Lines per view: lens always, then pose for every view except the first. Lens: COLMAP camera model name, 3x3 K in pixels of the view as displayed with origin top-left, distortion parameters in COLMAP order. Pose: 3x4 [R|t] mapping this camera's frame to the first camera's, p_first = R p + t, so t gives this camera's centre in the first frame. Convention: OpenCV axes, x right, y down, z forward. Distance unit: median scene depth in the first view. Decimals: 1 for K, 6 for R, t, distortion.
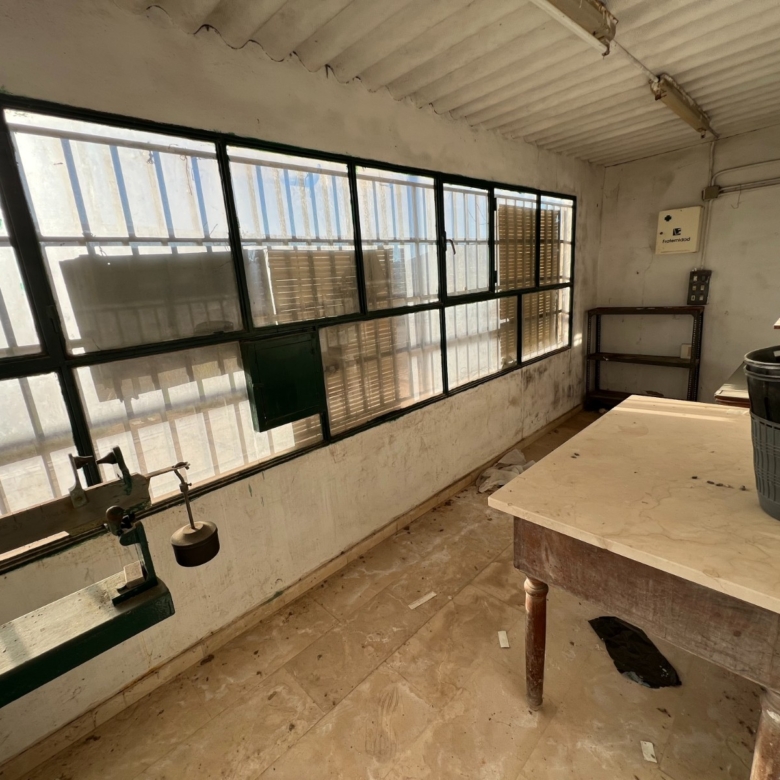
lens RADIAL K [[416.9, 0, 384.7], [0, 416.9, 389.6], [0, 0, 1]] dist [-0.000928, -0.002292]
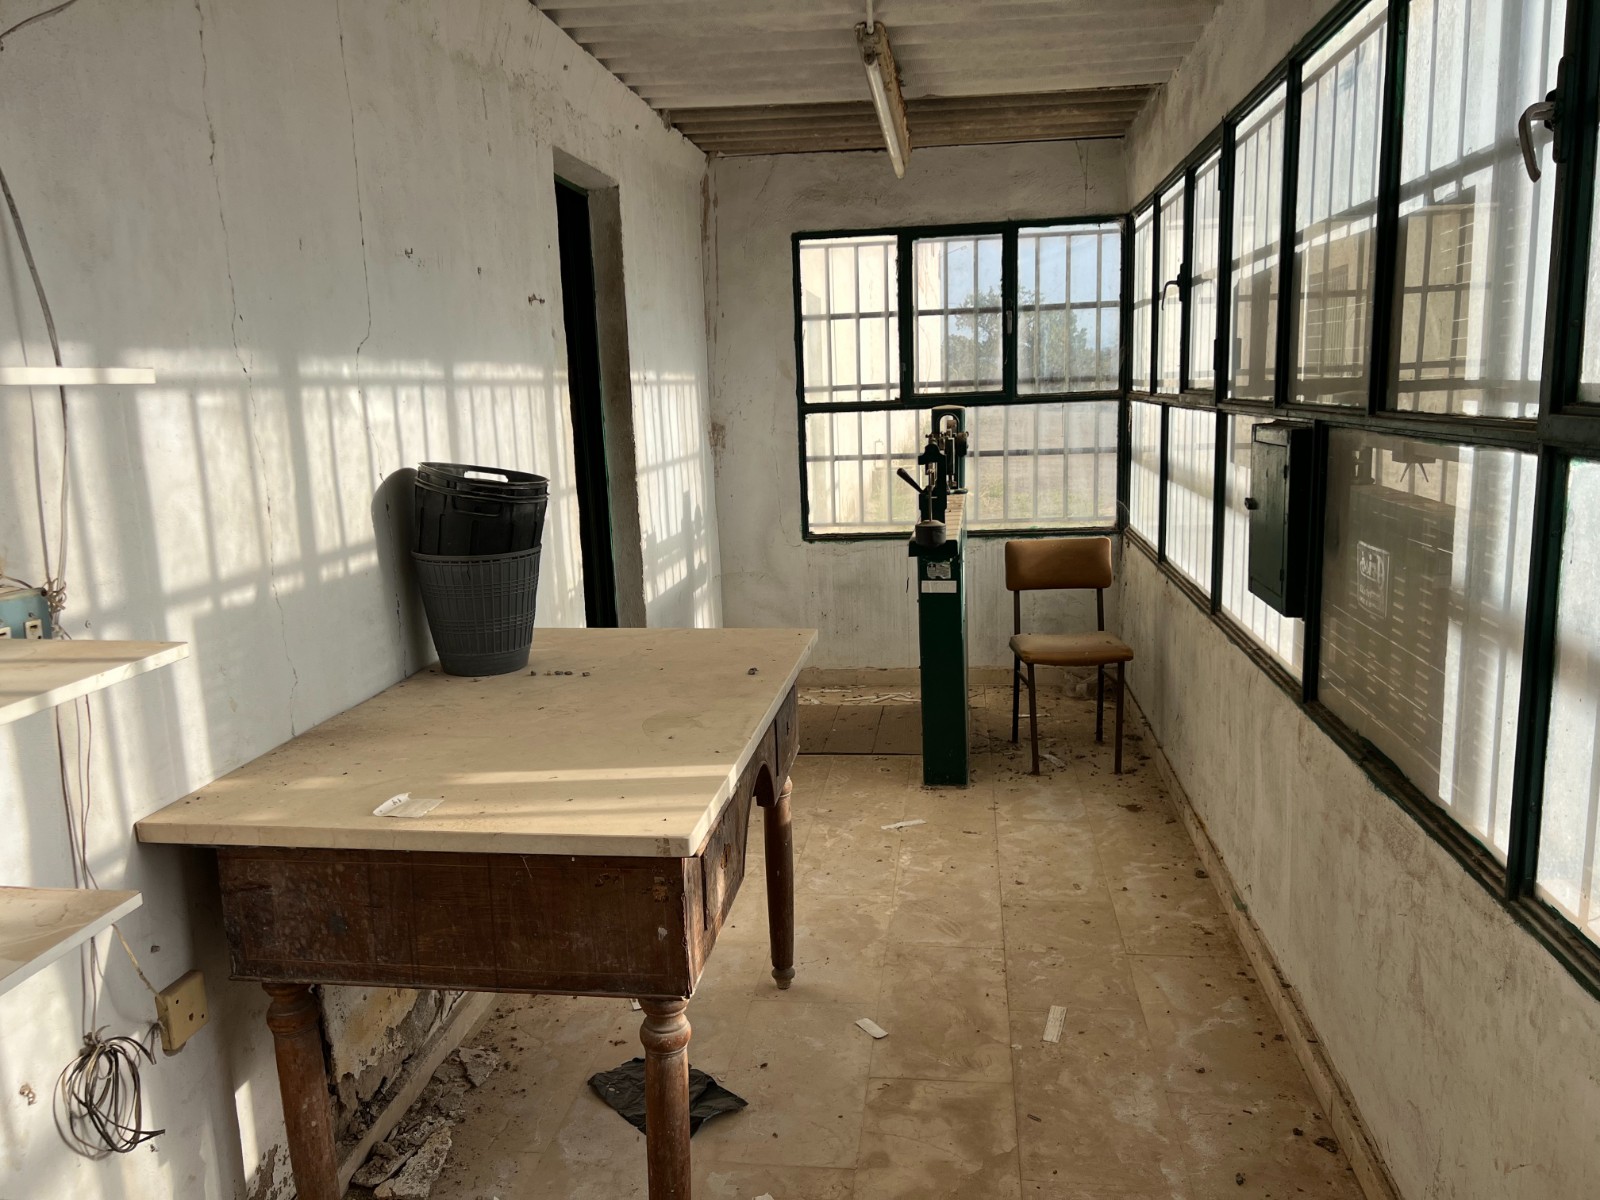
lens RADIAL K [[1213.2, 0, 800.6], [0, 1213.2, 602.8], [0, 0, 1]] dist [0.009988, 0.000788]
pose [[-0.782992, 0.211758, -0.584878, 1.015553], [-0.063046, 0.908411, 0.413296, -0.464146], [0.618828, 0.360482, -0.697928, 1.619839]]
